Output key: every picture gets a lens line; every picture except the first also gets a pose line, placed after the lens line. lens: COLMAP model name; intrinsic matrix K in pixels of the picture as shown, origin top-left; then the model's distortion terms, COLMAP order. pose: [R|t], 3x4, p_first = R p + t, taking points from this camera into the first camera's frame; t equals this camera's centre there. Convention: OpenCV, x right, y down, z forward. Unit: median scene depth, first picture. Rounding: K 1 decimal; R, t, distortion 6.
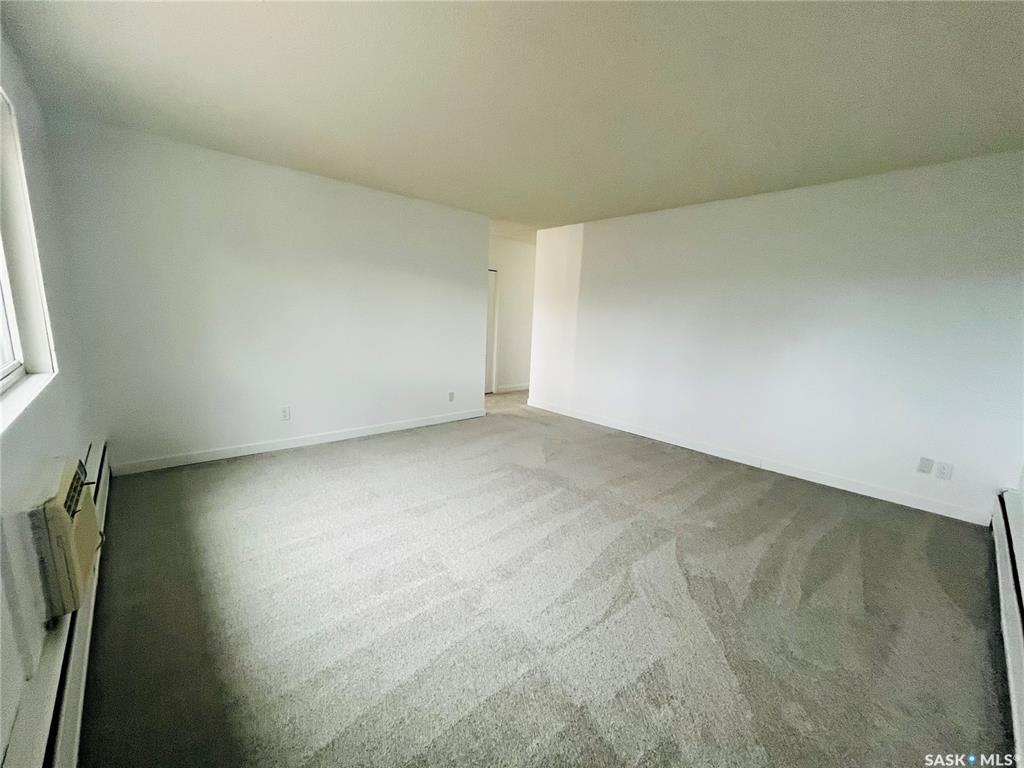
lens RADIAL K [[411.1, 0, 512.6], [0, 411.1, 381.1], [0, 0, 1]] dist [-0.003427, 0.000506]
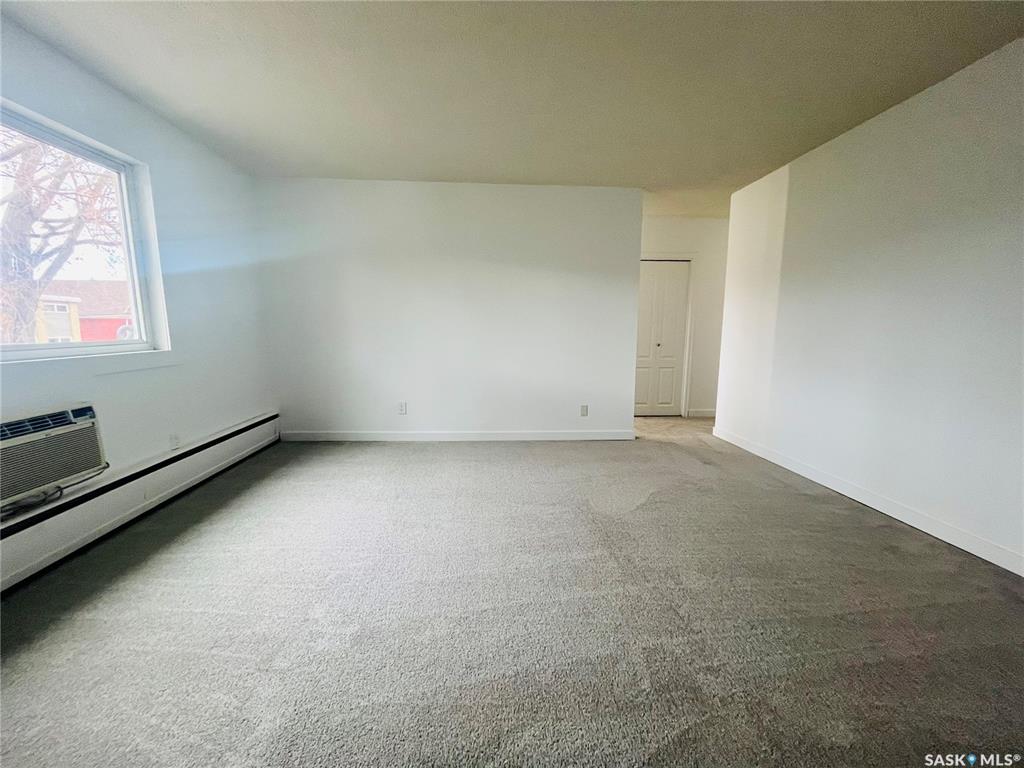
lens RADIAL K [[411.1, 0, 509.8], [0, 411.1, 388.4], [0, 0, 1]] dist [-0.003427, 0.000506]
pose [[0.788365, 0.053541, -0.612874, 0.247620], [-0.076593, 0.996997, -0.011426, 0.013591], [0.610422, 0.055949, 0.790098, 0.239402]]
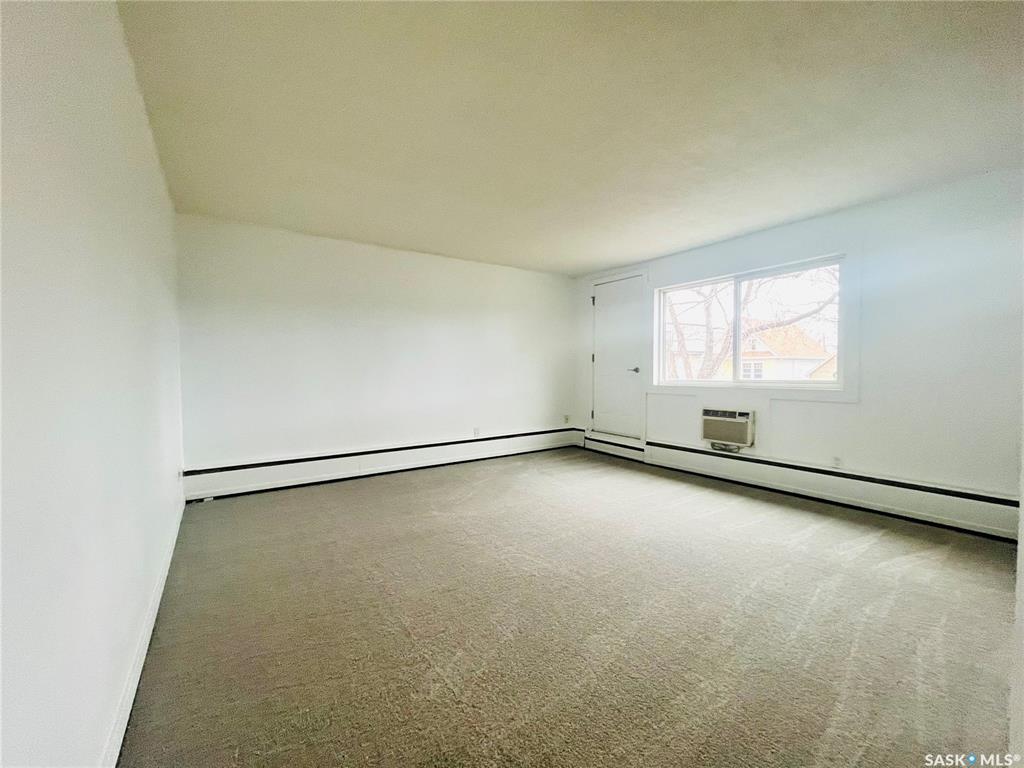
lens RADIAL K [[411.1, 0, 521.5], [0, 411.1, 388.5], [0, 0, 1]] dist [-0.003427, 0.000506]
pose [[-0.993112, -0.025449, 0.114376, 0.006932], [0.000572, 0.975064, 0.221925, -0.168082], [-0.117171, 0.220462, -0.968332, 1.141816]]
